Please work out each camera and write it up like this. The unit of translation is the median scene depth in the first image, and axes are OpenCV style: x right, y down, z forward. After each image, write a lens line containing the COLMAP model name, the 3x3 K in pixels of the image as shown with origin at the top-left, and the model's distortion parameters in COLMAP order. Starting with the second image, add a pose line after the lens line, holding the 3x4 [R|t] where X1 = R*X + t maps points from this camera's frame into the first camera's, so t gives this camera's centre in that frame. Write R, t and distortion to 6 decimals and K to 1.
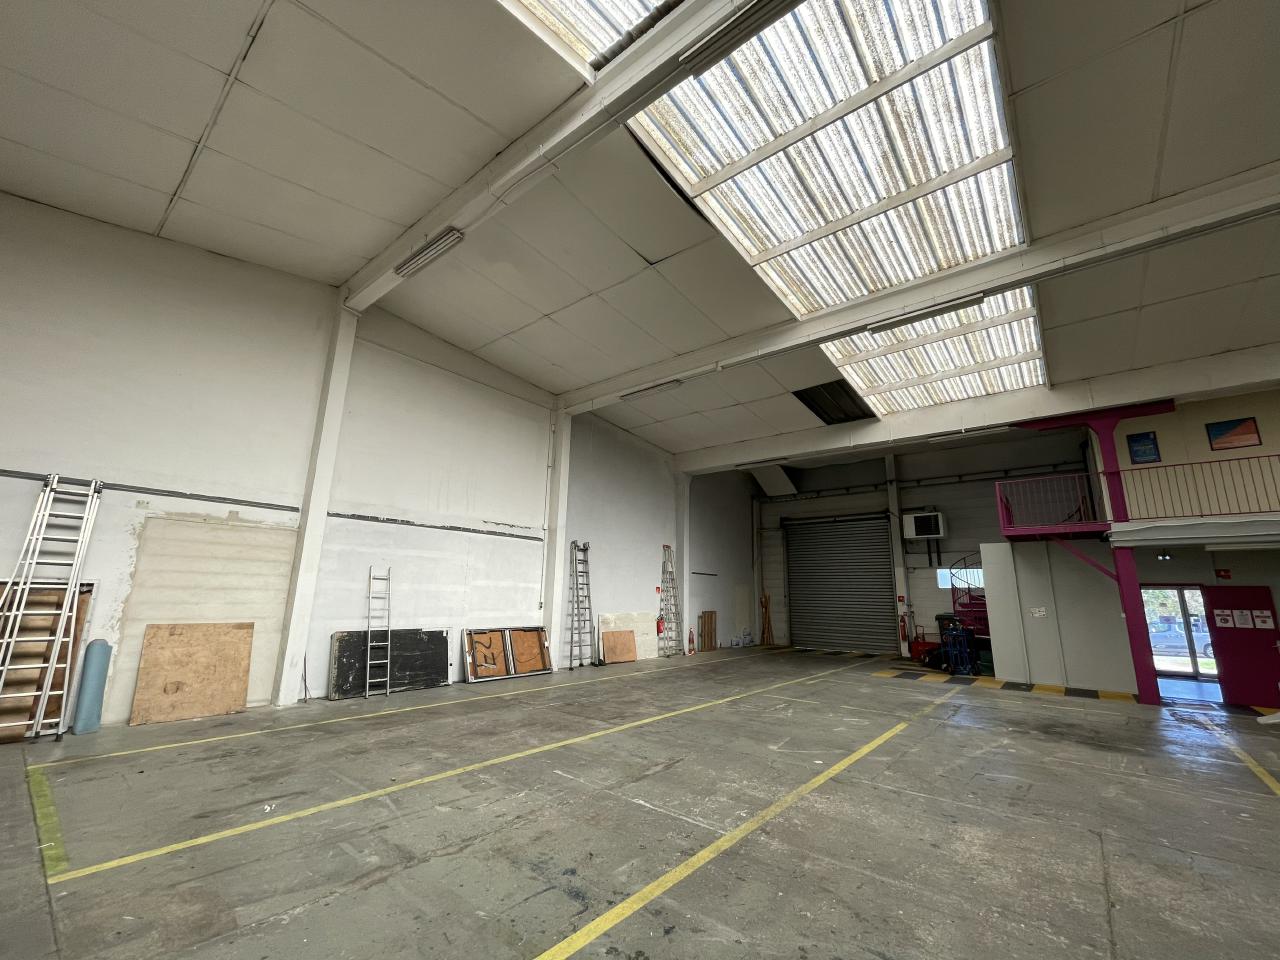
lens RADIAL K [[520.2, 0, 643.8], [0, 520.2, 478.3], [0, 0, 1]] dist [-0.001939, -0.000538]
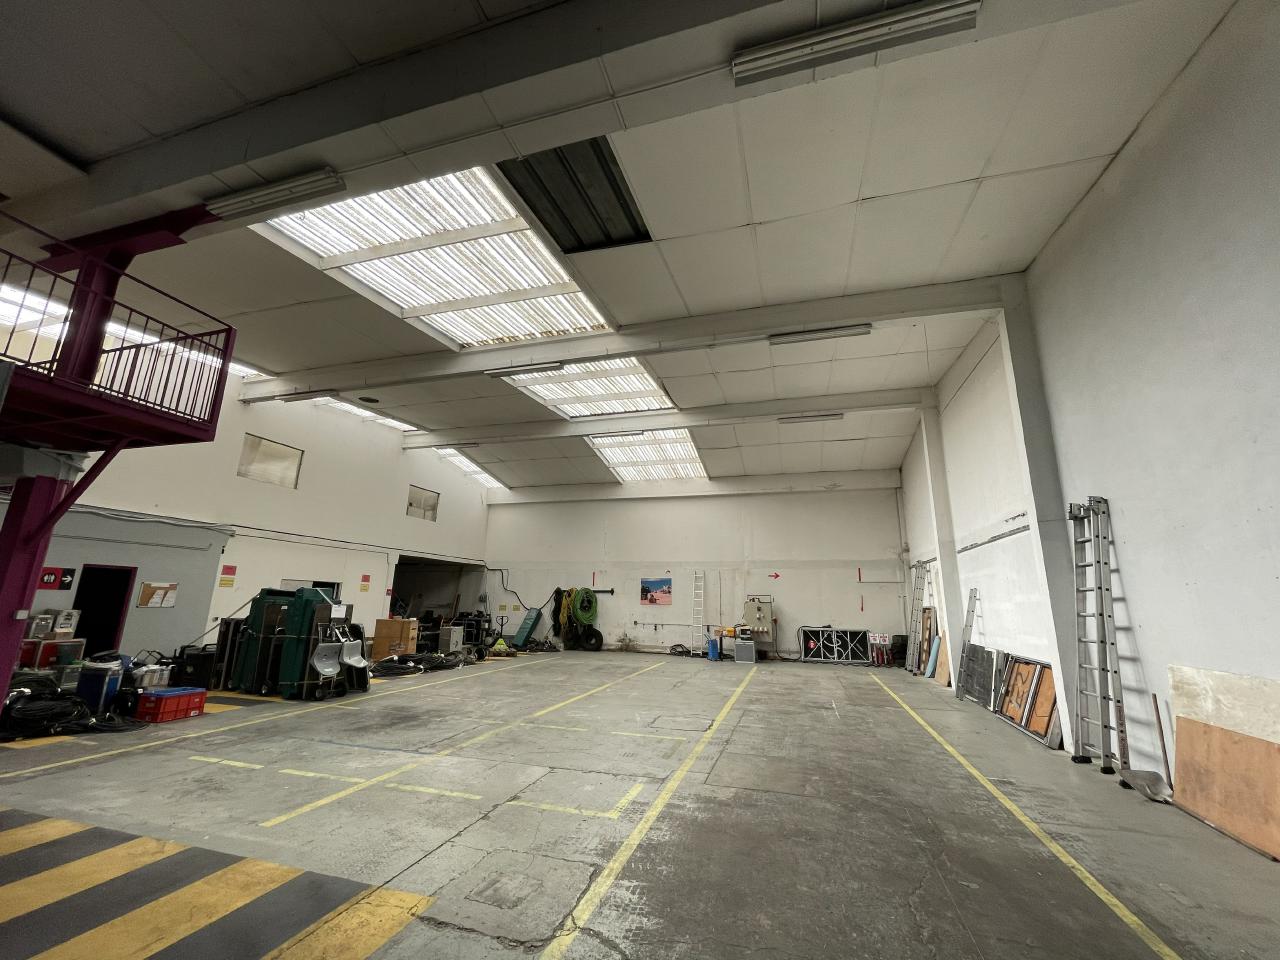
lens RADIAL K [[520.2, 0, 643.8], [0, 520.2, 478.3], [0, 0, 1]] dist [-0.001939, -0.000538]
pose [[-0.920095, -0.125954, -0.370892, 0.415143], [0.051012, 0.900293, -0.432286, 0.279128], [0.388360, -0.416664, -0.821929, 1.202514]]
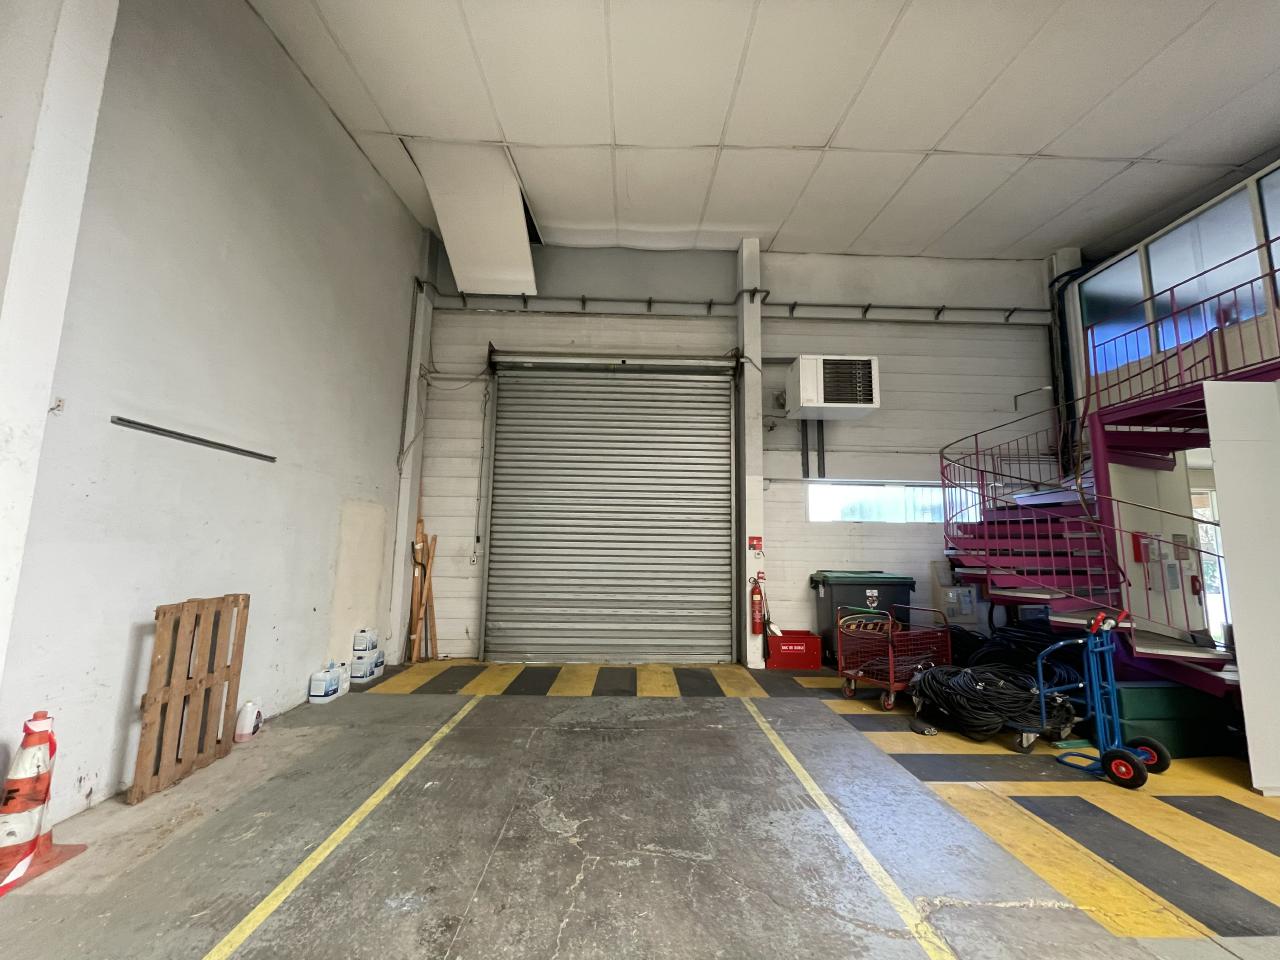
lens RADIAL K [[520.2, 0, 643.8], [0, 520.2, 478.3], [0, 0, 1]] dist [-0.001939, -0.000538]
pose [[0.759366, 0.075889, 0.646223, 0.151358], [-0.143536, 0.988246, 0.052613, 0.205595], [-0.634635, -0.132709, 0.761332, 0.896265]]
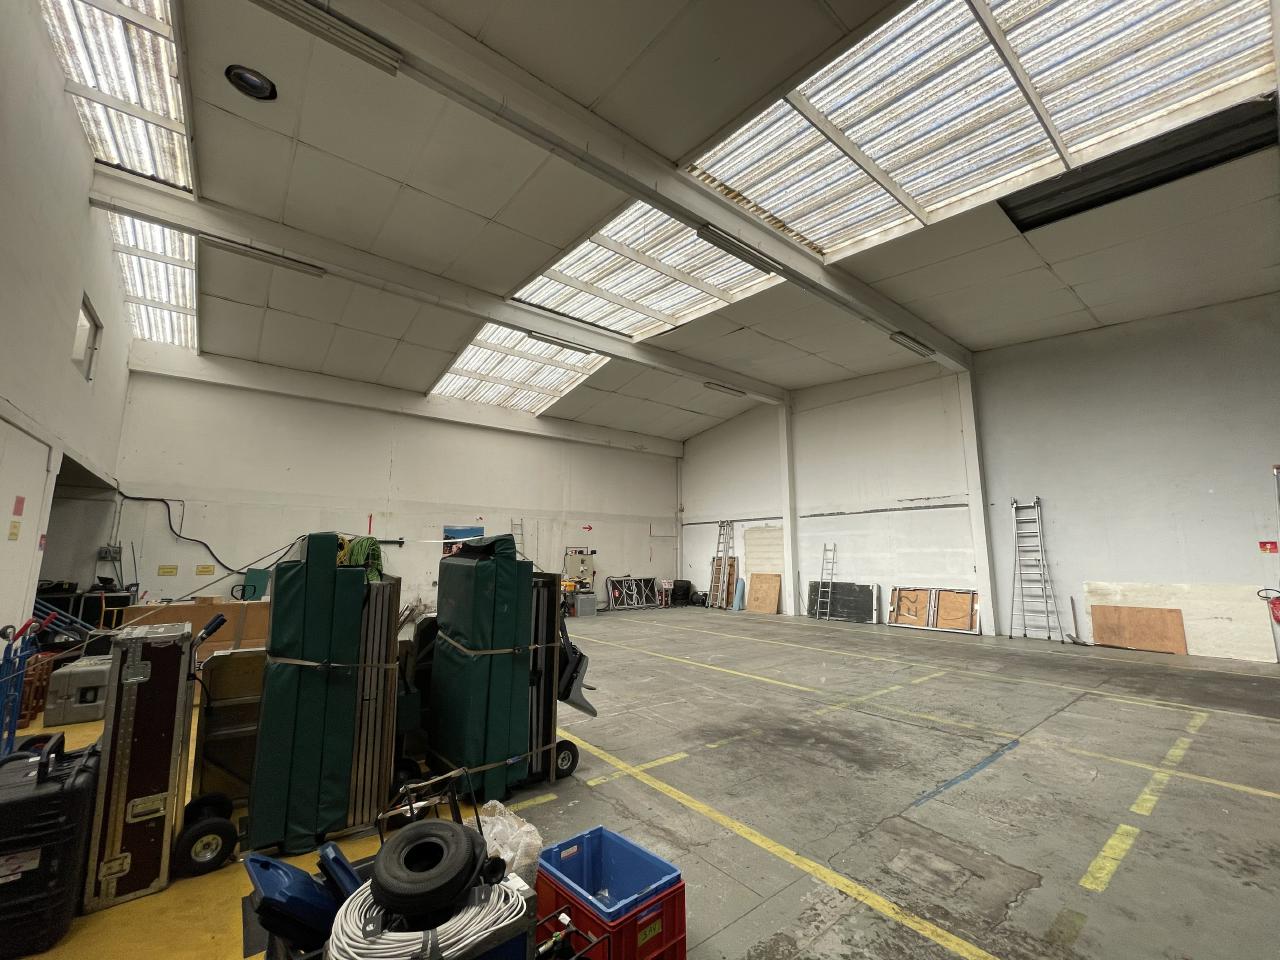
lens RADIAL K [[520.2, 0, 643.8], [0, 520.2, 478.3], [0, 0, 1]] dist [-0.001939, -0.000538]
pose [[-0.207591, -0.167065, -0.963844, 0.827852], [0.211426, 0.954356, -0.210957, 0.134564], [0.955094, -0.247574, -0.162793, 0.523293]]
